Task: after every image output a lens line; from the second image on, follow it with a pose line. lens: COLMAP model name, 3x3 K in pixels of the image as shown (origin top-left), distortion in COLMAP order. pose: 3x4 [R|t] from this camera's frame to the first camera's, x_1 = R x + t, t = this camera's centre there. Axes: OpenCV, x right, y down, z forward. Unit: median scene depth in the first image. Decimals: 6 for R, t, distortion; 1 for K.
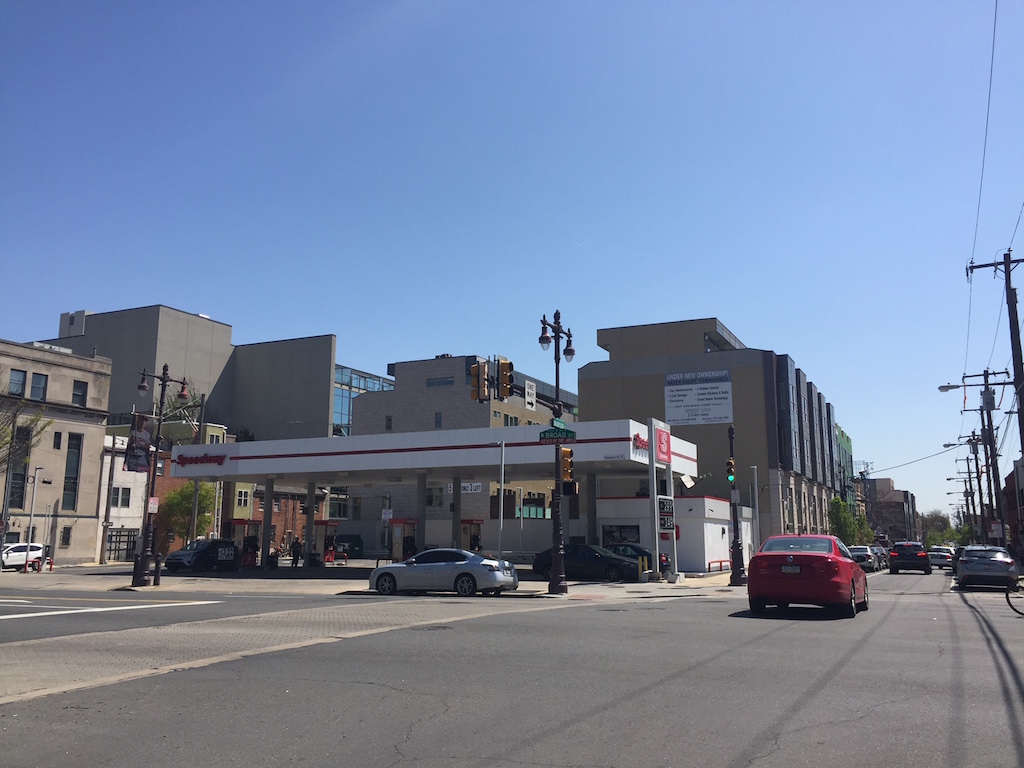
lens RADIAL K [[877.2, 0, 532.8], [0, 877.2, 384.1], [0, 0, 1]] dist [0.070794, -0.086368]
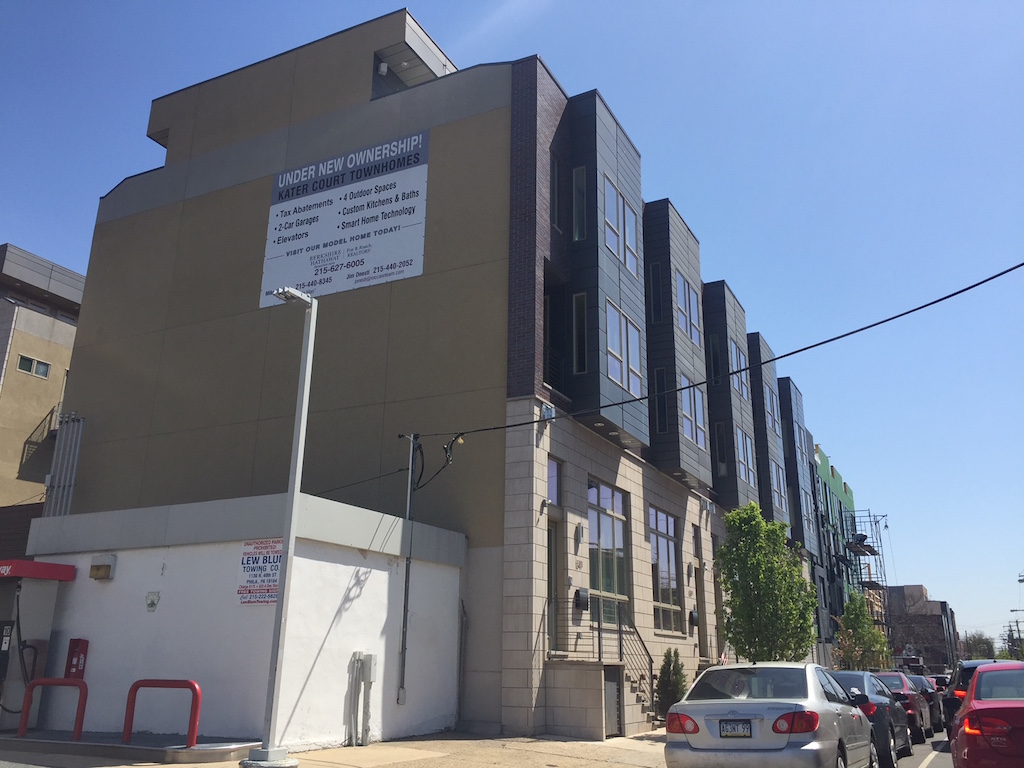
lens RADIAL K [[877.2, 0, 532.8], [0, 877.2, 384.1], [0, 0, 1]] dist [0.070794, -0.086368]
pose [[0.999751, -0.000138, -0.022333, 0.273294], [-0.002849, 0.991027, -0.133629, 0.126185], [0.022151, 0.133659, 0.990780, 0.677693]]
